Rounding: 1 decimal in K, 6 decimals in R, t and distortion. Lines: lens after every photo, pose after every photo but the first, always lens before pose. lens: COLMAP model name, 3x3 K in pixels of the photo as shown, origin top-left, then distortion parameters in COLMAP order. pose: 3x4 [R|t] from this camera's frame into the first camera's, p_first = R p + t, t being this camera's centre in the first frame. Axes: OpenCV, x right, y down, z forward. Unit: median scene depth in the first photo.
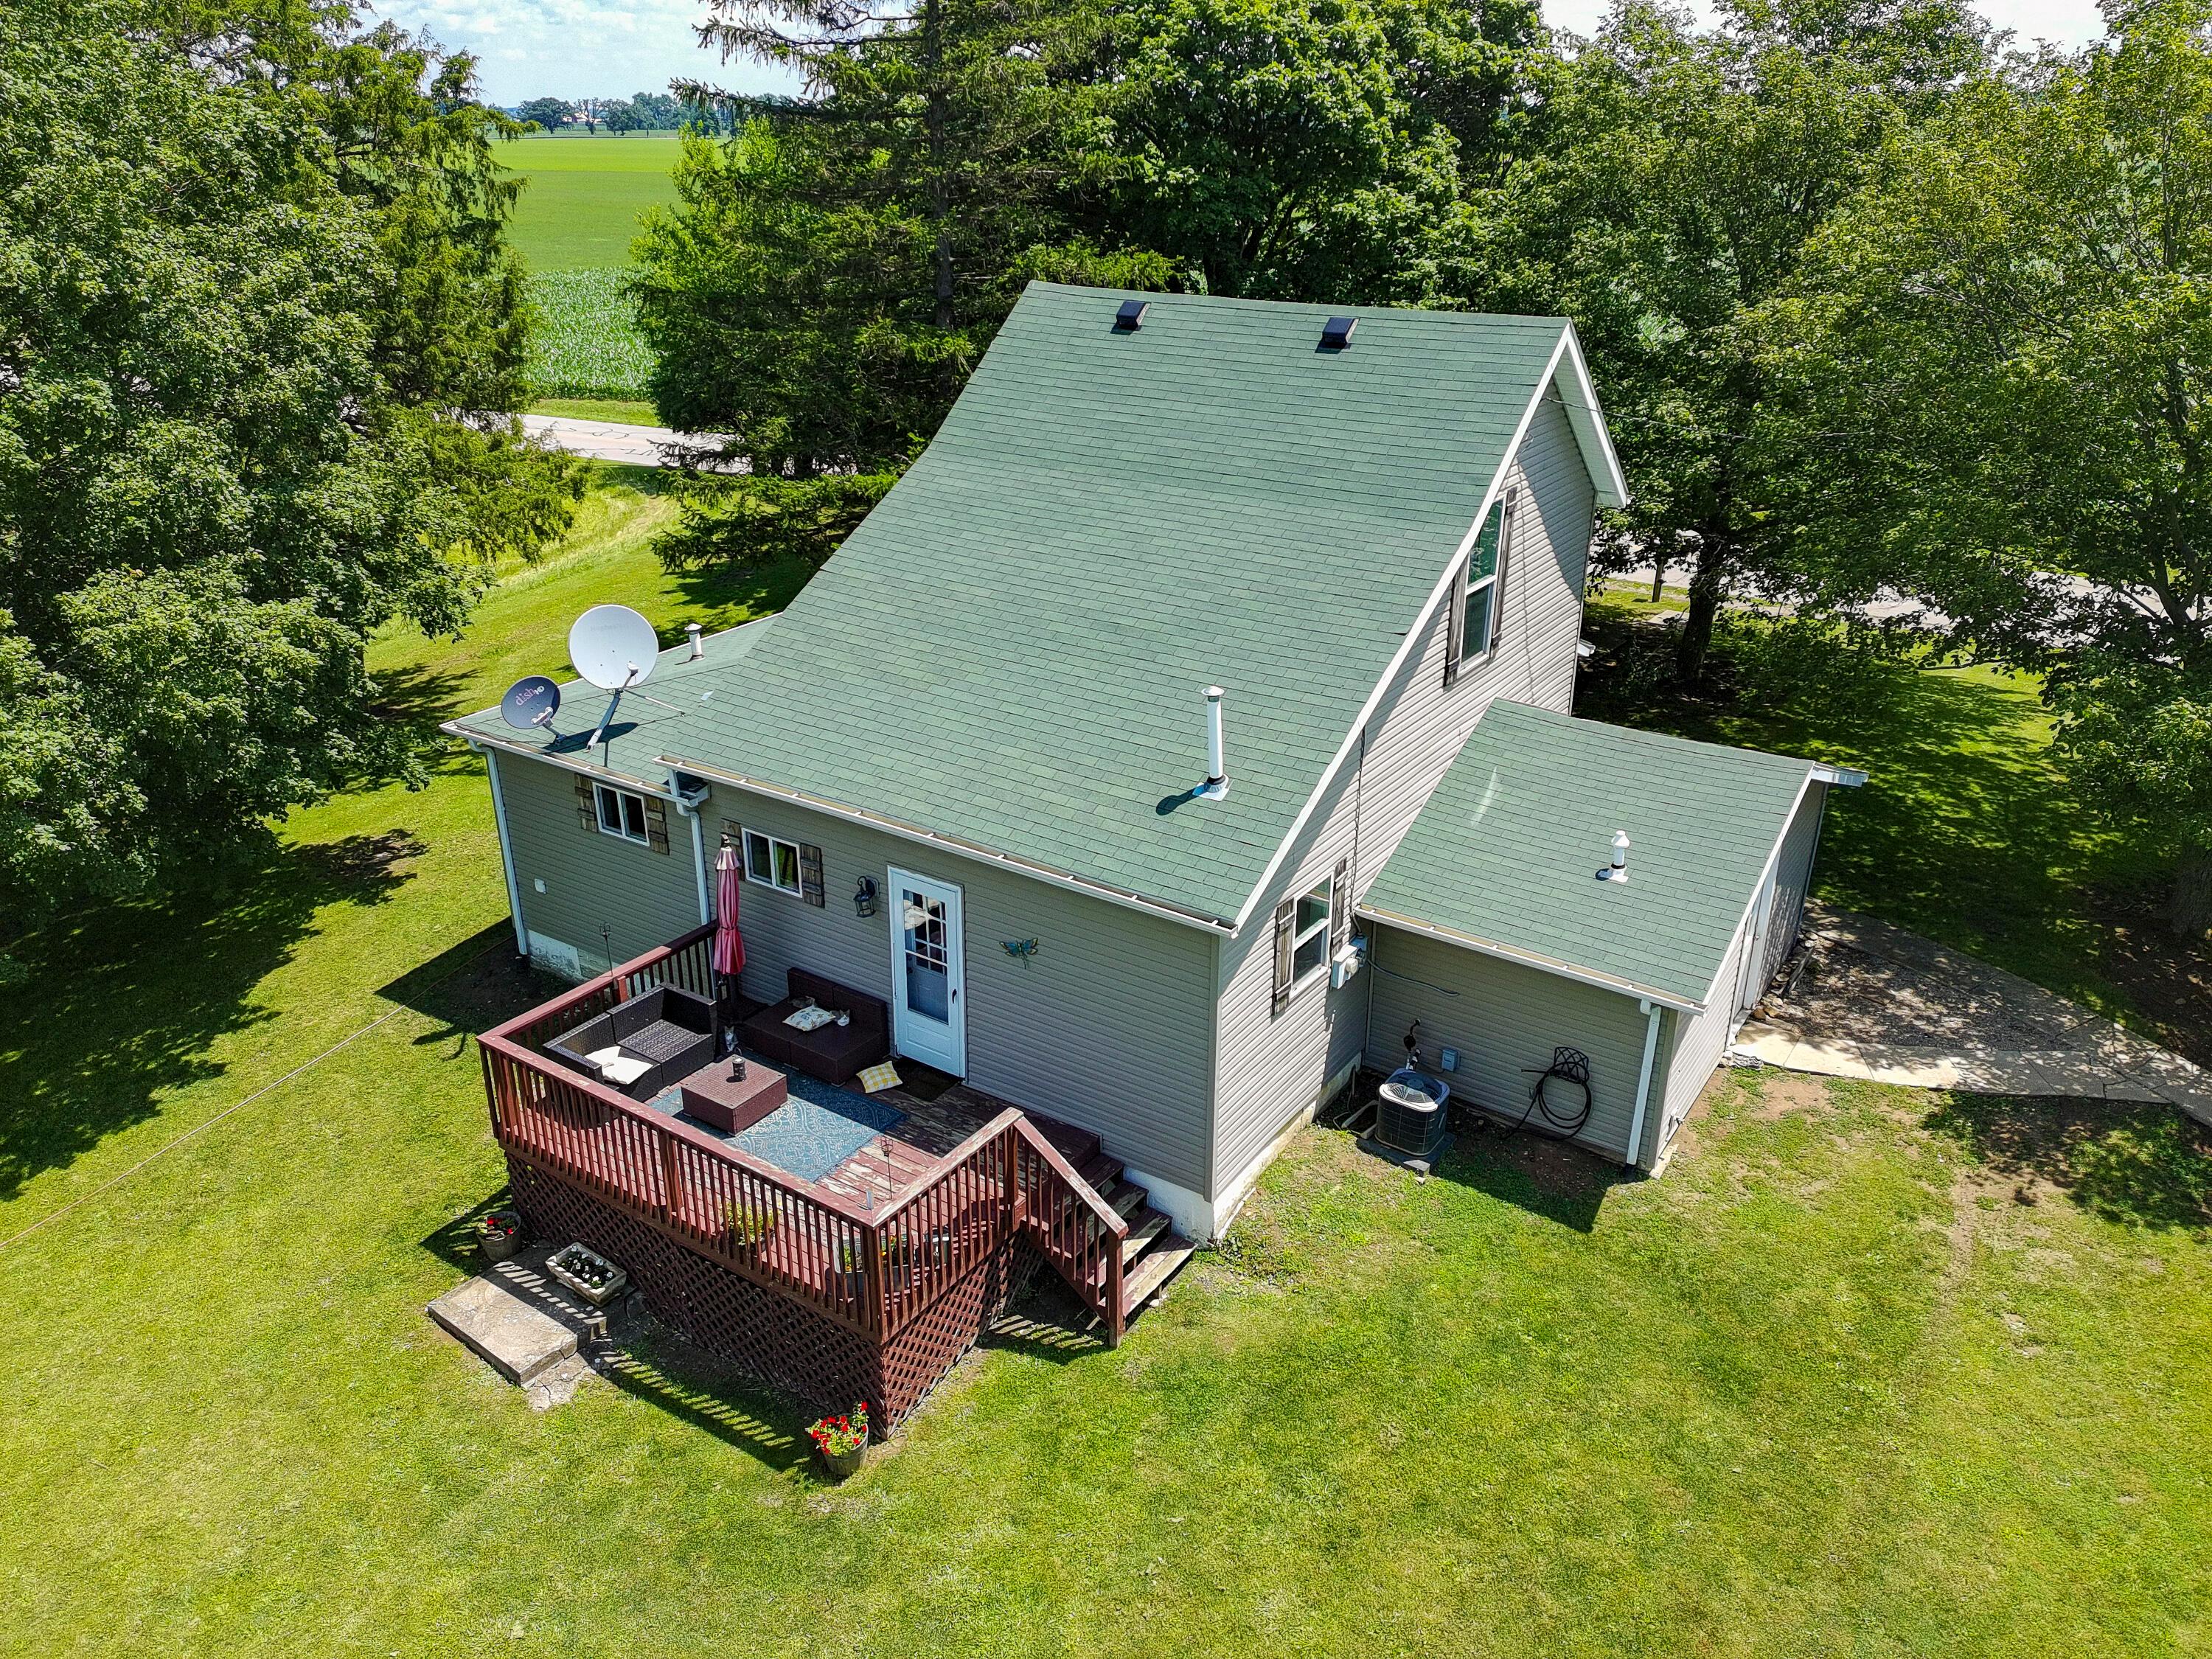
lens RADIAL K [[1623.7, 0, 1117.4], [0, 1623.7, 821.2], [0, 0, 1]] dist [0.079054, -0.075678]
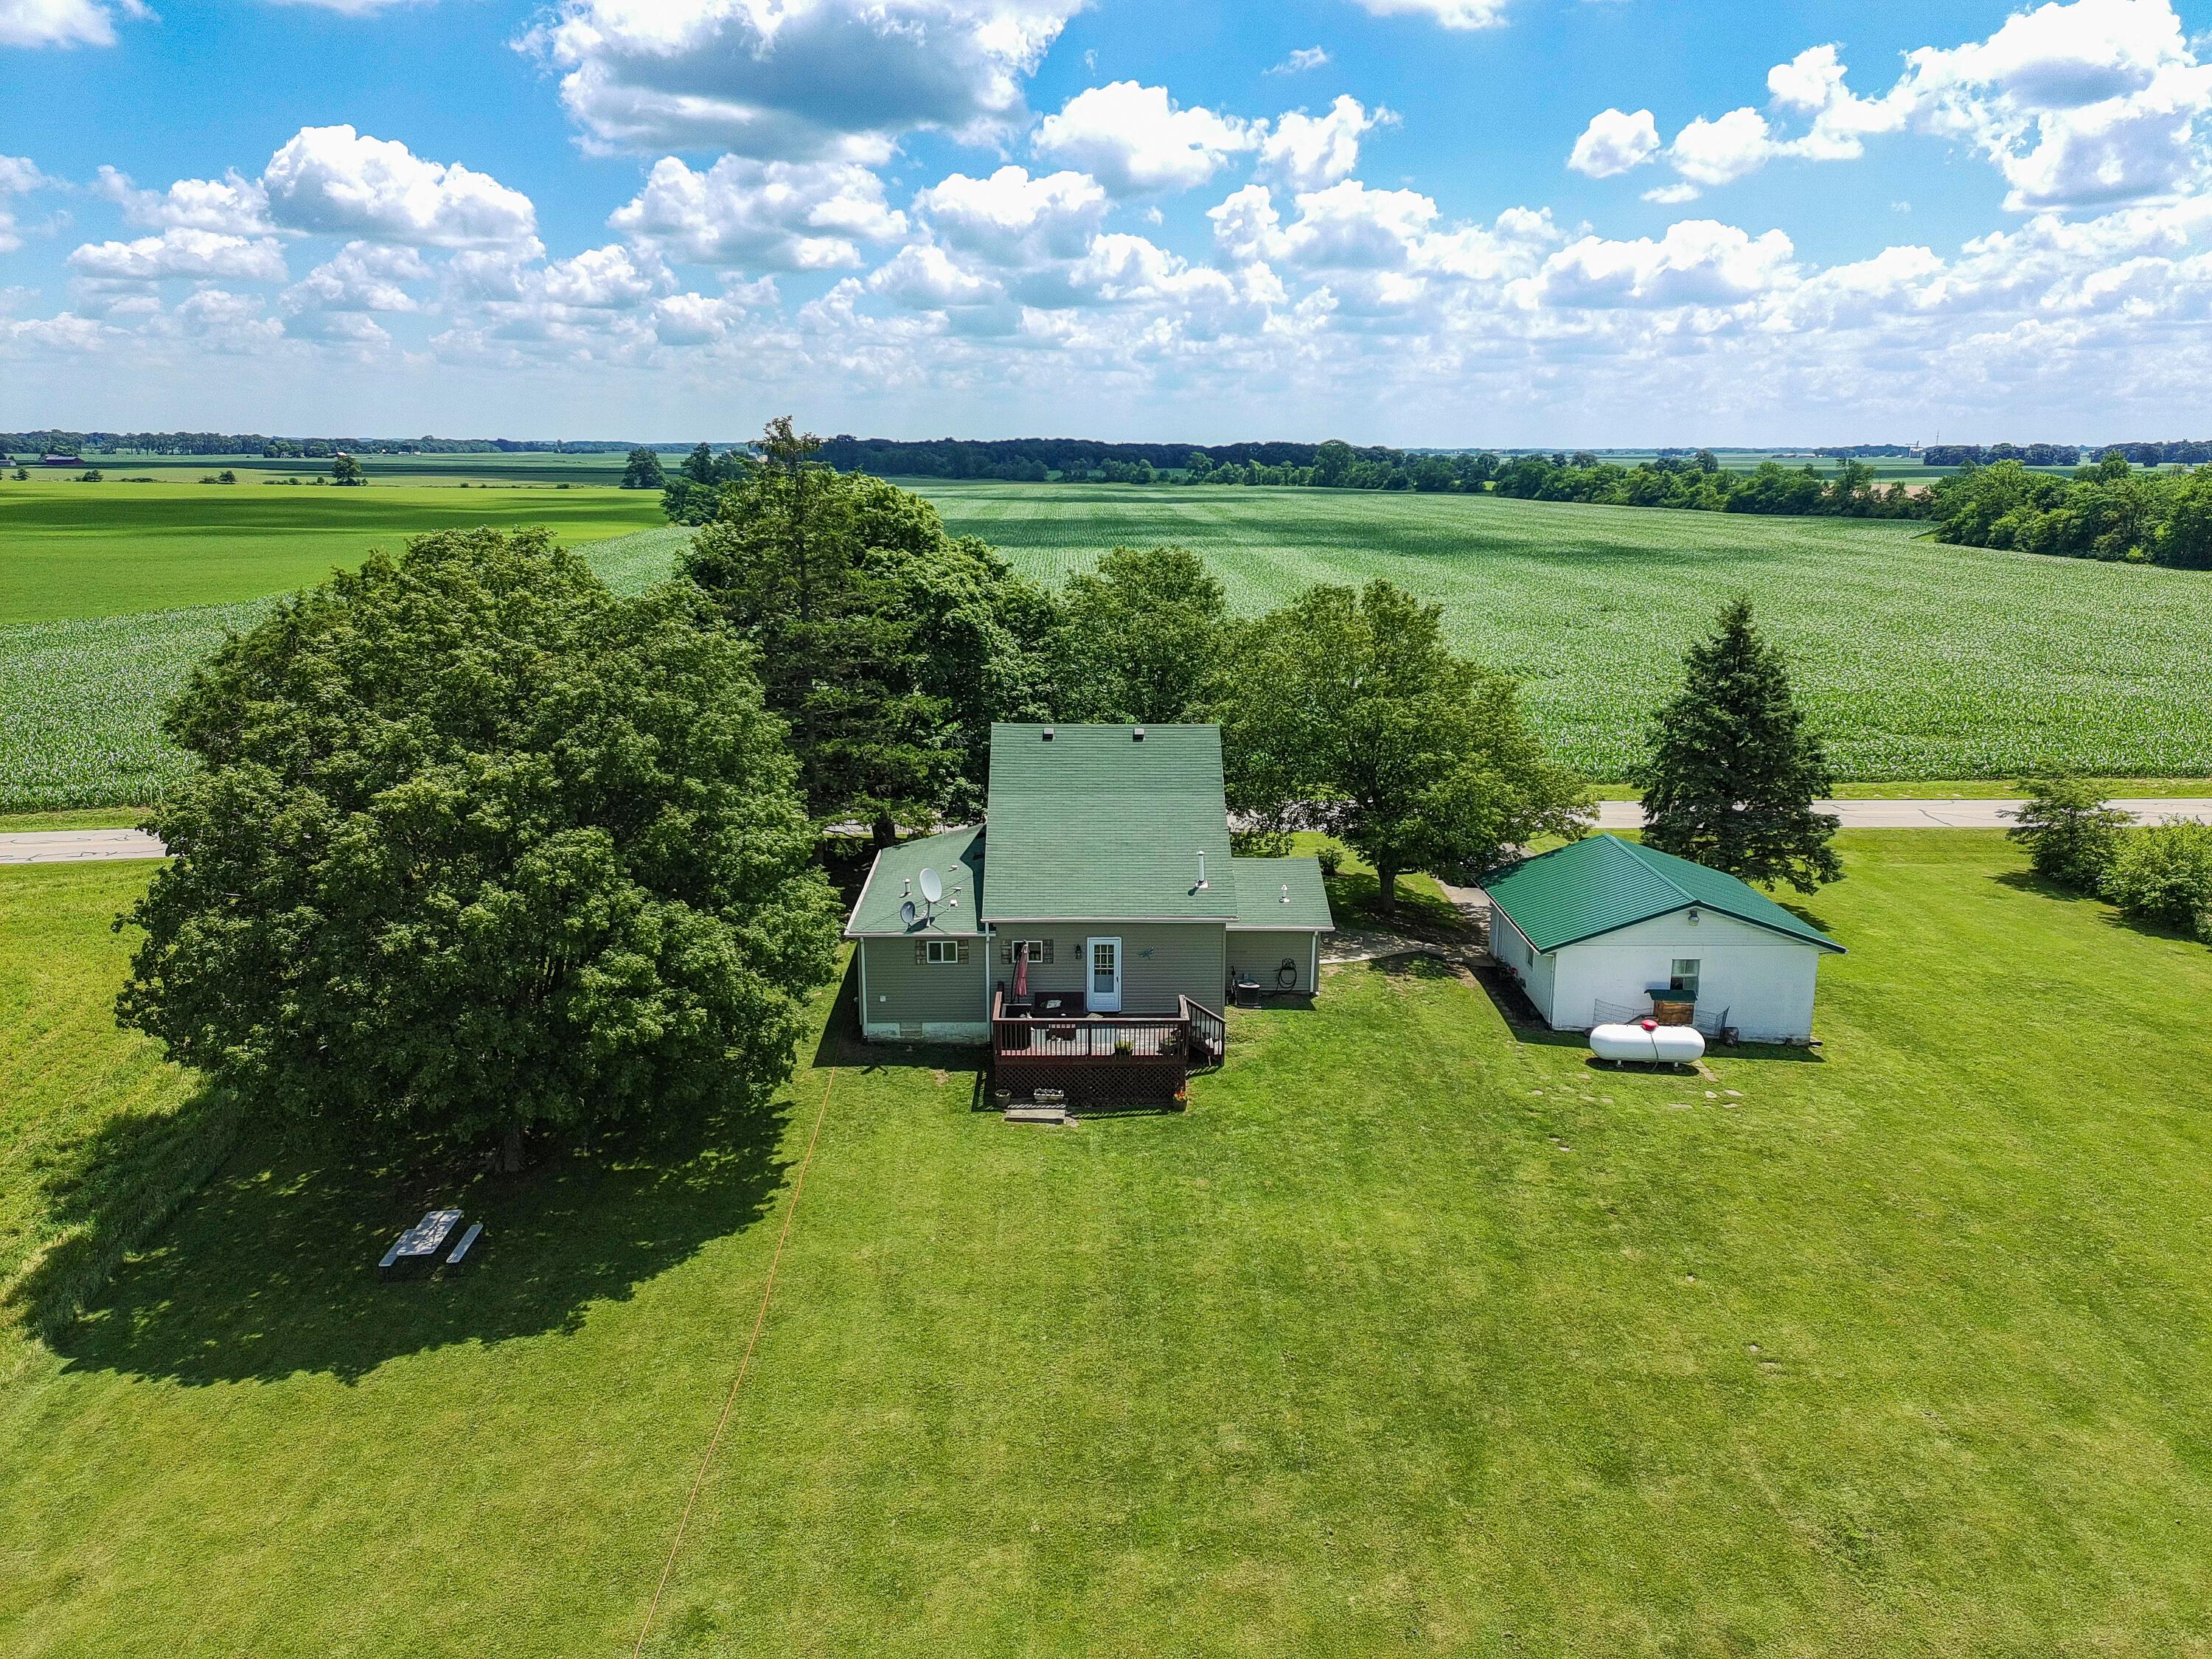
lens RADIAL K [[1623.7, 0, 1117.4], [0, 1623.7, 821.2], [0, 0, 1]] dist [0.079054, -0.075678]
pose [[0.809403, -0.127884, 0.573160, -1.547316], [0.228103, 0.967830, -0.106179, 0.131775], [-0.541143, 0.216681, 0.812536, -1.227726]]
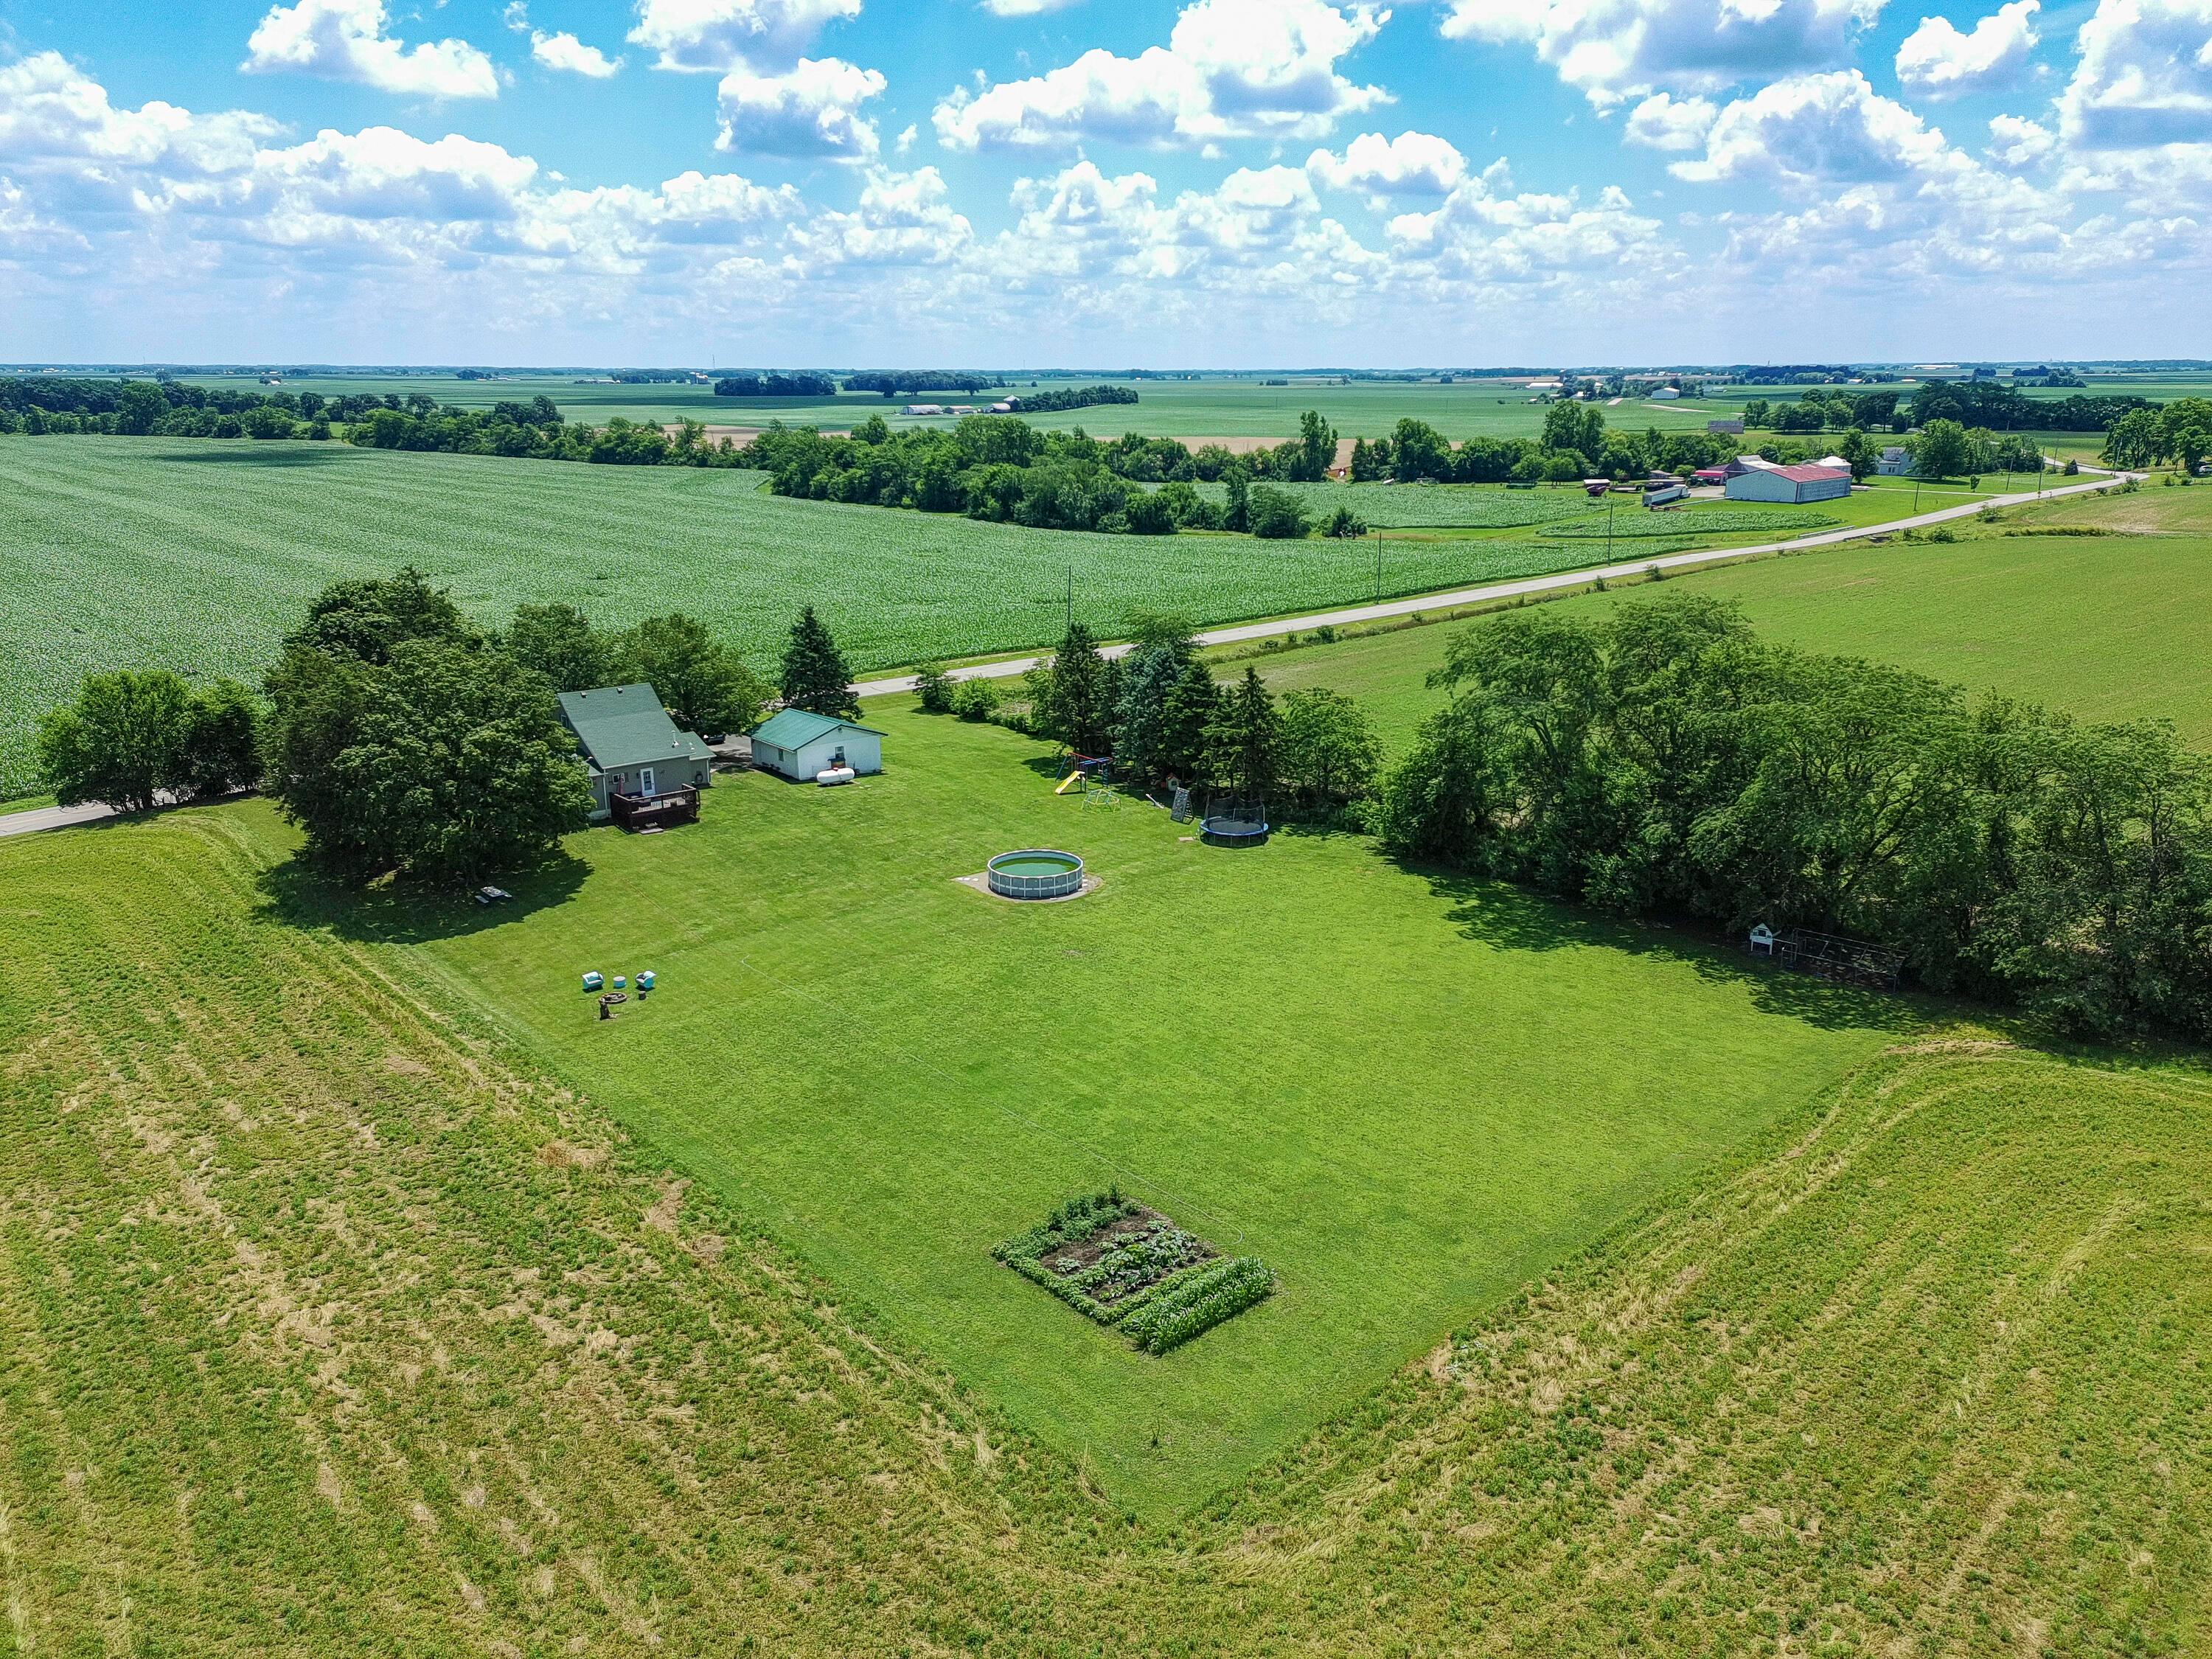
lens RADIAL K [[1623.7, 0, 1117.4], [0, 1623.7, 821.2], [0, 0, 1]] dist [0.079054, -0.075678]
pose [[0.255312, -0.260054, 0.931229, -5.928998], [0.384066, 0.911178, 0.149156, -0.028755], [-0.887304, 0.319573, 0.332512, -2.964772]]
